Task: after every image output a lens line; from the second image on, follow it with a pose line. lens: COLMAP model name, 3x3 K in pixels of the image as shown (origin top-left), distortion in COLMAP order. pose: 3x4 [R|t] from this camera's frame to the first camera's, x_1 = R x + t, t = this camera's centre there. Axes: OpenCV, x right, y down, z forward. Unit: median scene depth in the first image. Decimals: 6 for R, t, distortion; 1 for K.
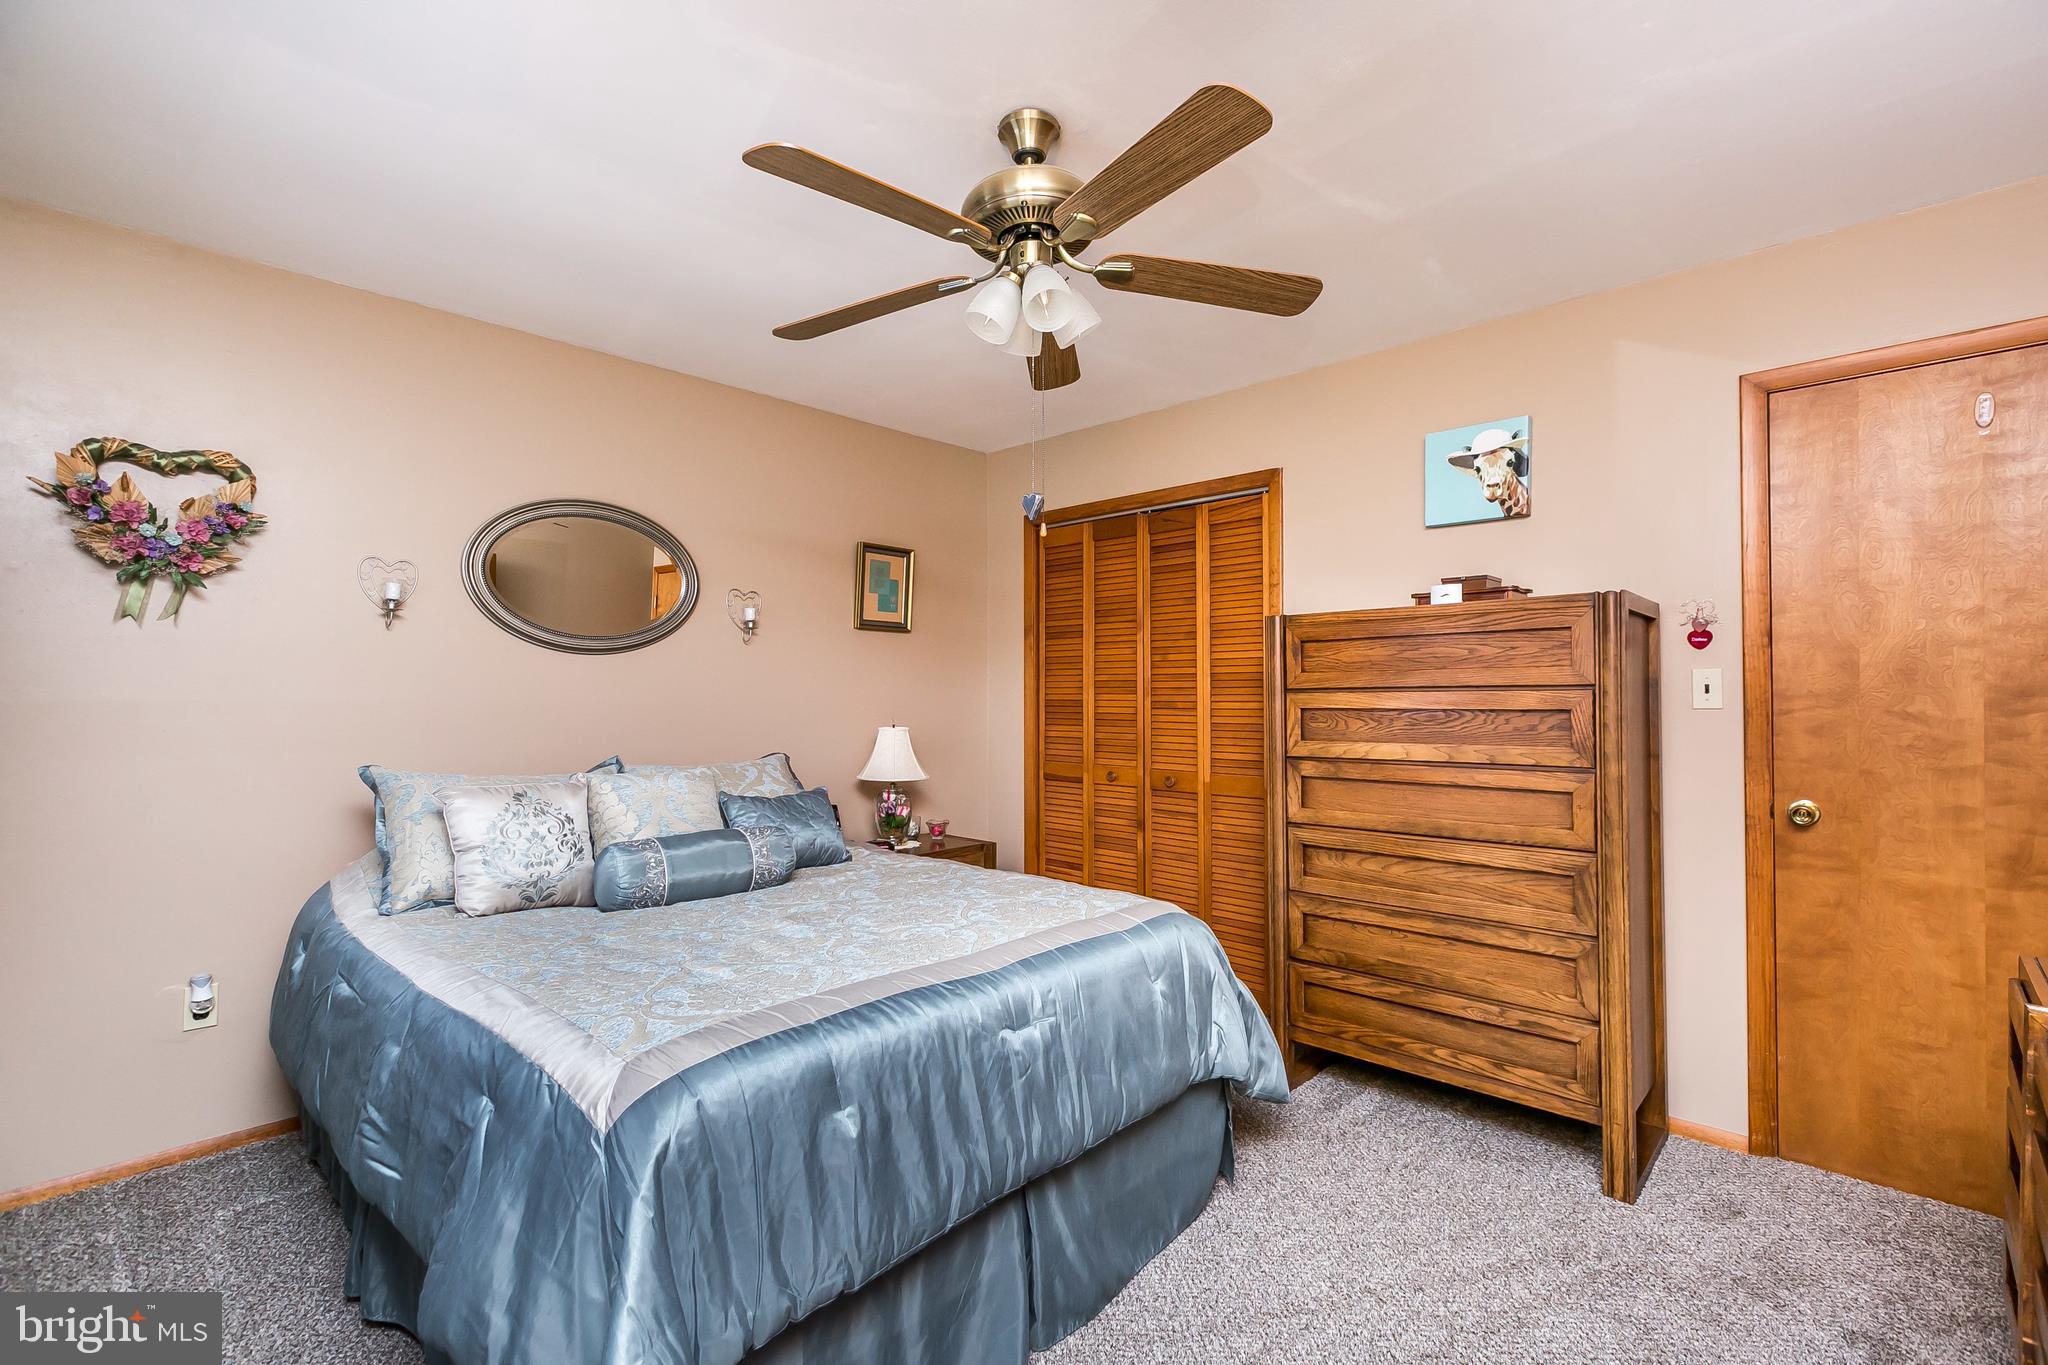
lens RADIAL K [[929.8, 0, 1020.8], [0, 929.8, 681.1], [0, 0, 1]] dist [0.000076, 0.000475]
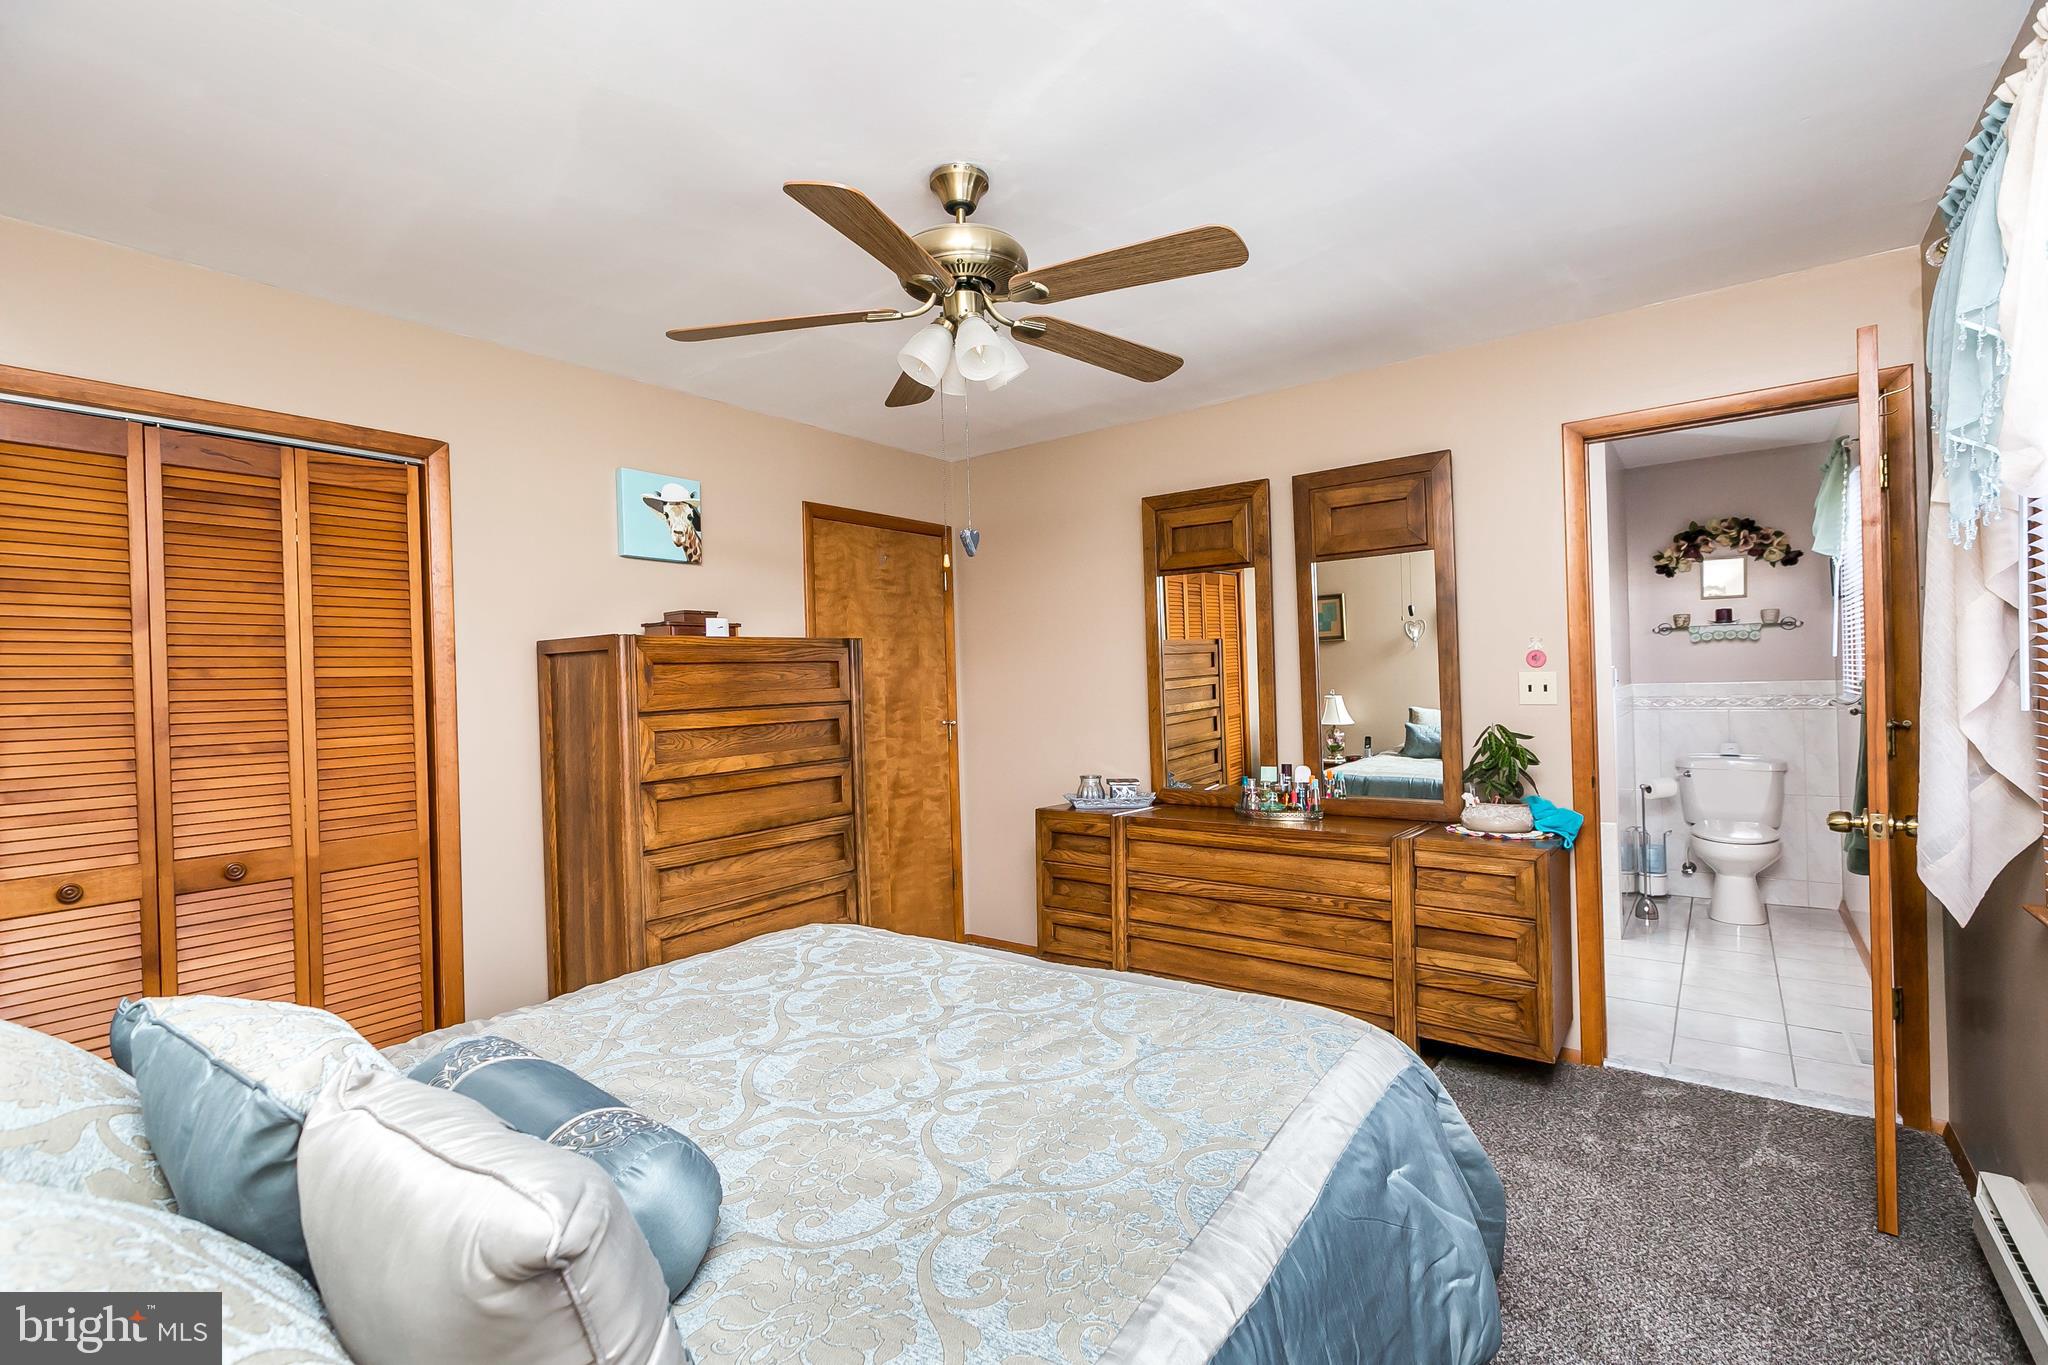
lens RADIAL K [[929.8, 0, 1021.1], [0, 929.8, 683.4], [0, 0, 1]] dist [0.000076, 0.000475]
pose [[-0.128067, 0.000477, 0.991765, -0.714676], [0.011717, 0.999931, 0.001033, -0.017890], [-0.991696, 0.011753, -0.128064, 0.739811]]
